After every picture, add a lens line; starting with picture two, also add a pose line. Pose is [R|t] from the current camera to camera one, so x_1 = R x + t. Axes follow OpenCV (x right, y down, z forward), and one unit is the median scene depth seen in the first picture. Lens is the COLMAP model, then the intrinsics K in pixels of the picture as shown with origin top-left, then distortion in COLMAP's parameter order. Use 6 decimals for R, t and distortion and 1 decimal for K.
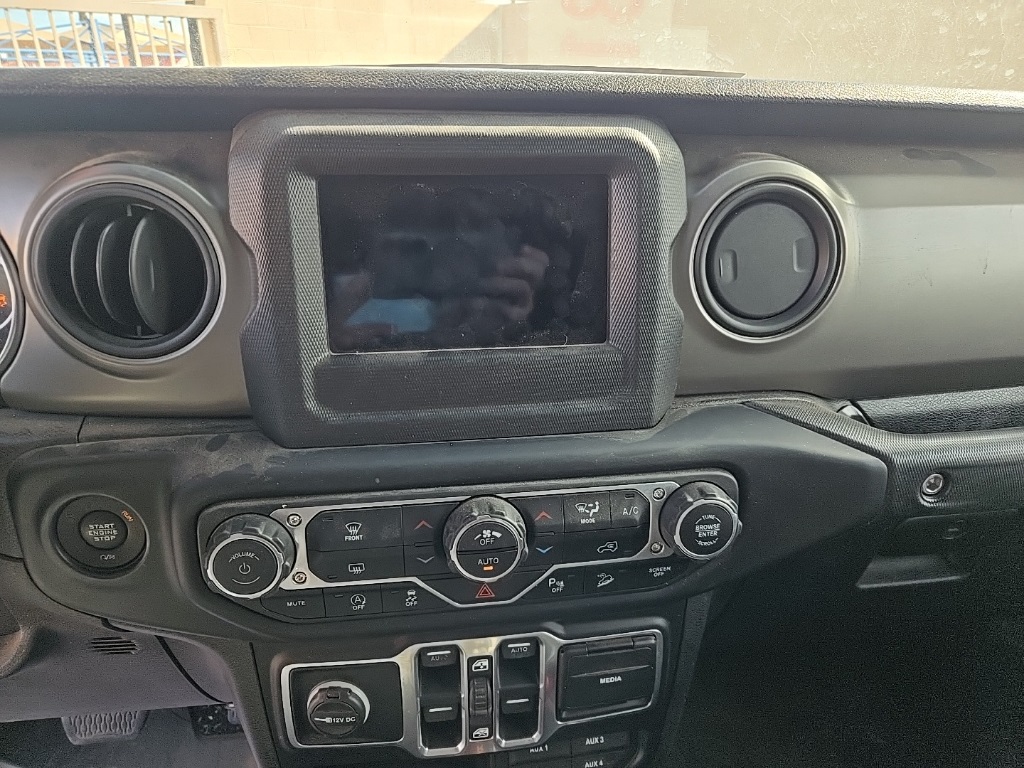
lens RADIAL K [[687.9, 0, 507.3], [0, 687.9, 382.4], [0, 0, 1]] dist [0.068301, -0.058521]
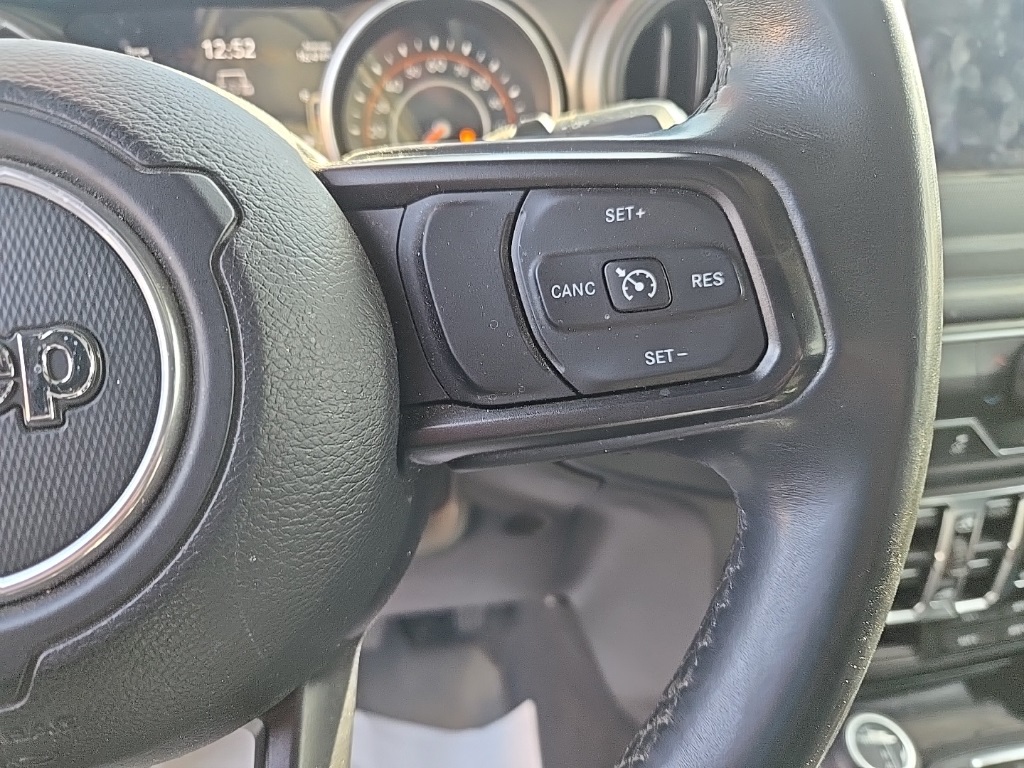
lens RADIAL K [[730.8, 0, 512.0], [0, 730.8, 384.0], [0, 0, 1]] dist [-0.006122, -0.002444]
pose [[0.999586, -0.027559, -0.008275, -0.691335], [0.028180, 0.995737, 0.087831, 0.121464], [0.005820, -0.088028, 0.996101, 0.026487]]
